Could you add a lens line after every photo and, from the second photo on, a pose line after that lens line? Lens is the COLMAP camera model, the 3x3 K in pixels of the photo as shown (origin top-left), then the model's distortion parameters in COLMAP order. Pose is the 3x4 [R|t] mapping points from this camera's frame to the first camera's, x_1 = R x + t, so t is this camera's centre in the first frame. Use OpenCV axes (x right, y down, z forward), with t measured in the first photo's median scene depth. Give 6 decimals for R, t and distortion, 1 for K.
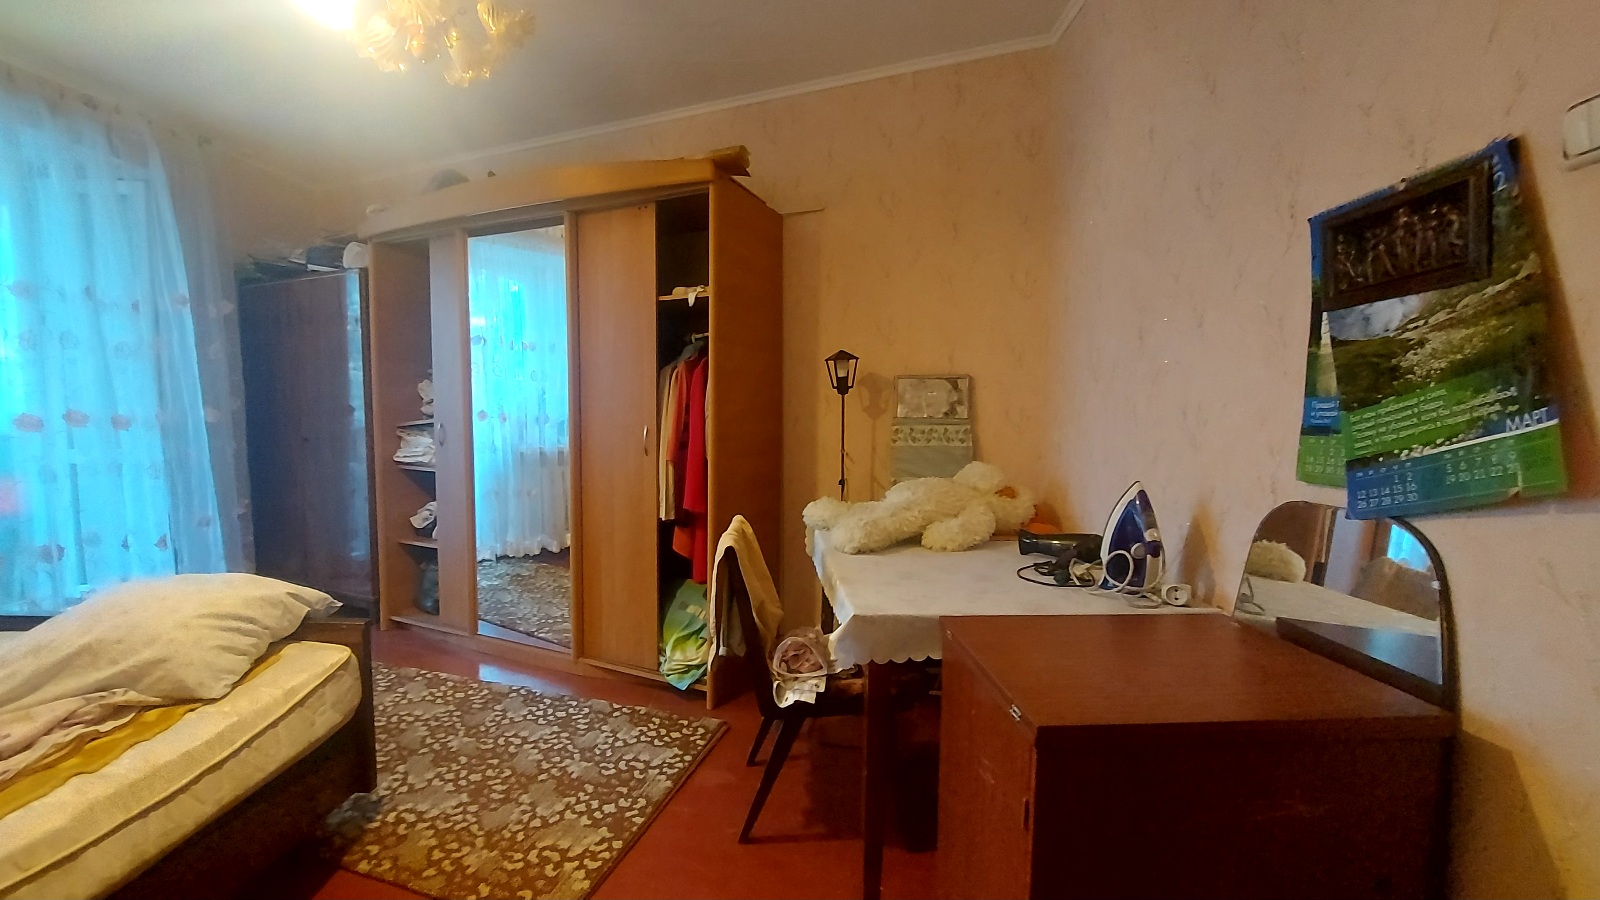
lens RADIAL K [[635.9, 0, 772.6], [0, 635.9, 453.5], [0, 0, 1]] dist [-0.017470, -0.000169]
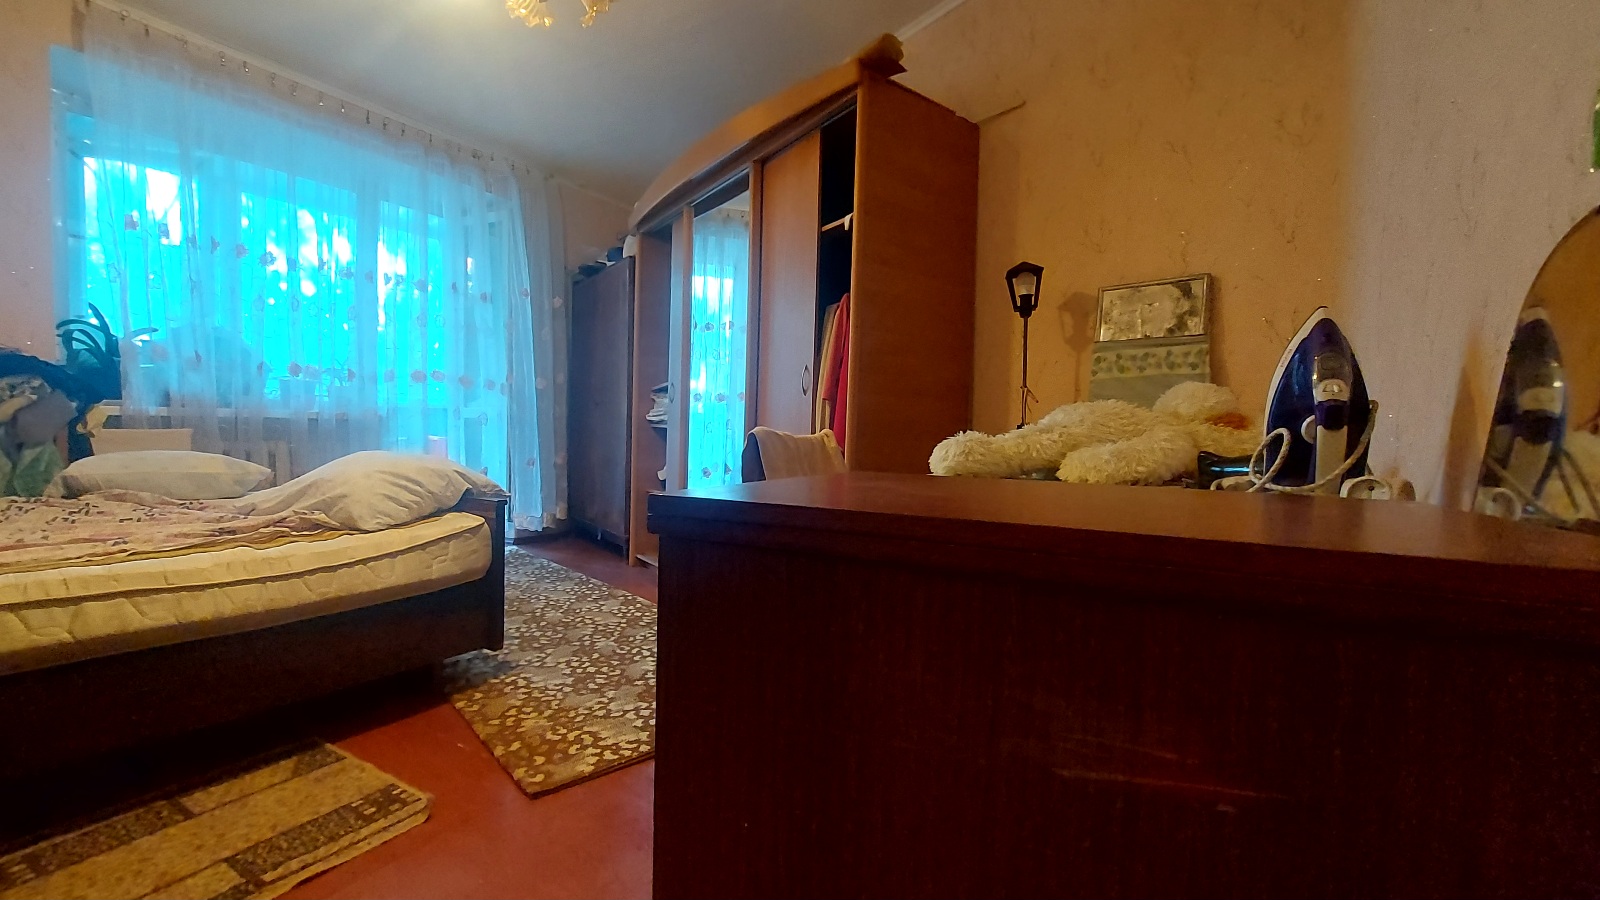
lens RADIAL K [[630.9, 0, 783.1], [0, 630.9, 455.6], [0, 0, 1]] dist [-0.013884, -0.000419]
pose [[0.863588, 0.032932, -0.503121, 0.324951], [-0.054440, 0.998121, -0.028112, 0.156972], [0.501250, 0.051667, 0.863759, 0.212807]]
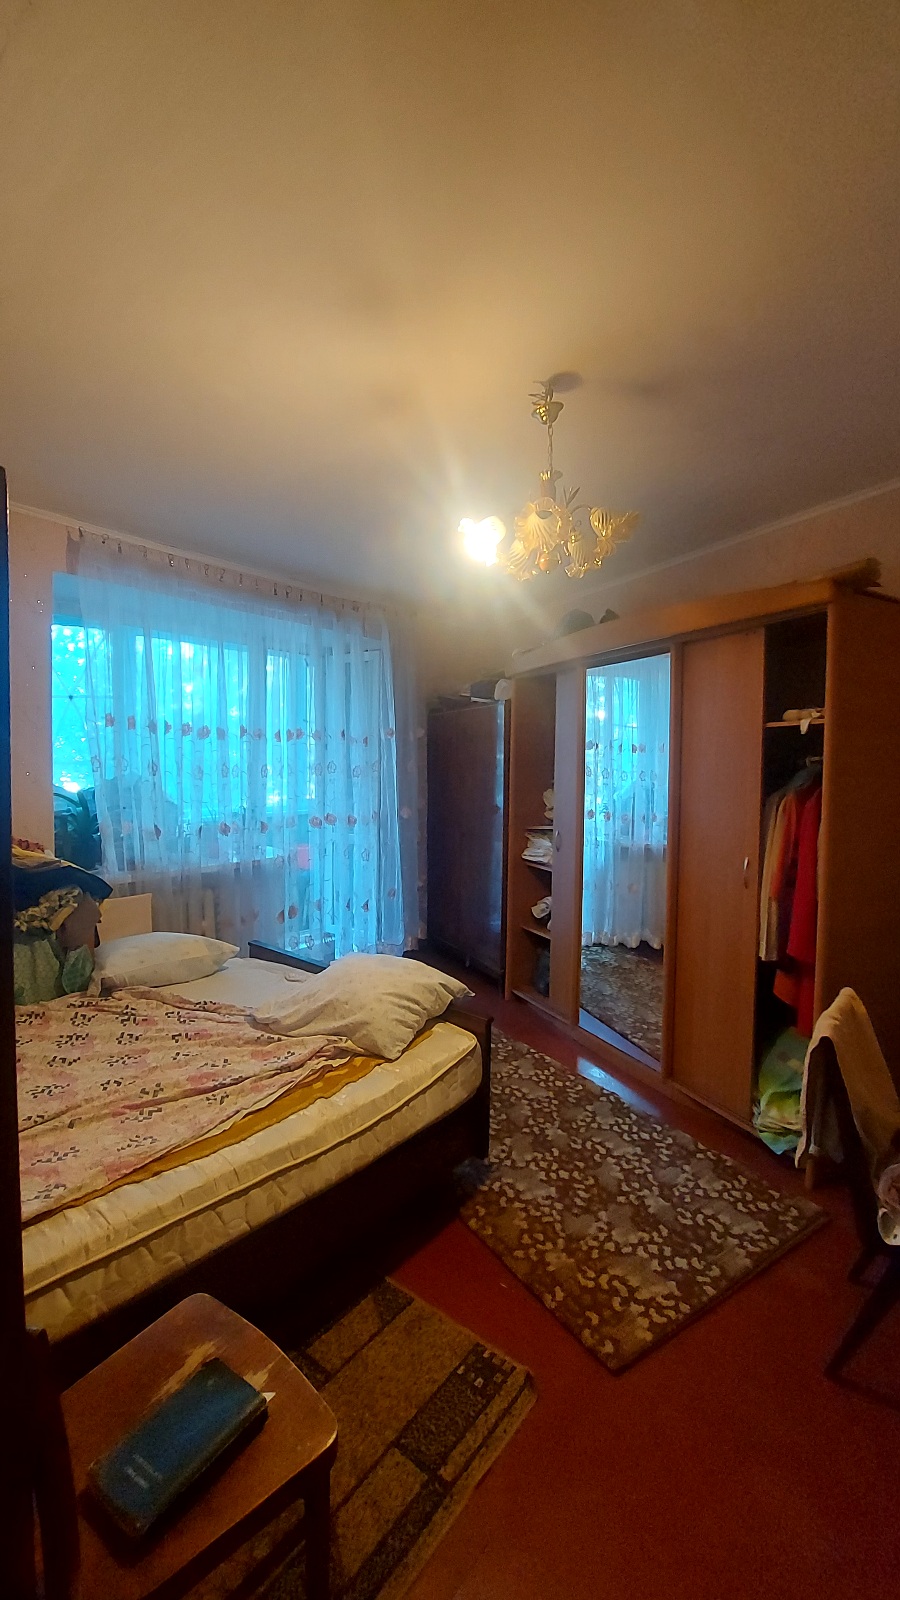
lens RADIAL K [[633.1, 0, 447.4], [0, 633.1, 784.9], [0, 0, 1]] dist [-0.001546, -0.012053]
pose [[0.782533, 0.018483, -0.622335, 0.049505], [-0.053552, 0.997853, -0.037701, -0.118210], [0.620302, 0.062830, 0.781843, -0.045224]]
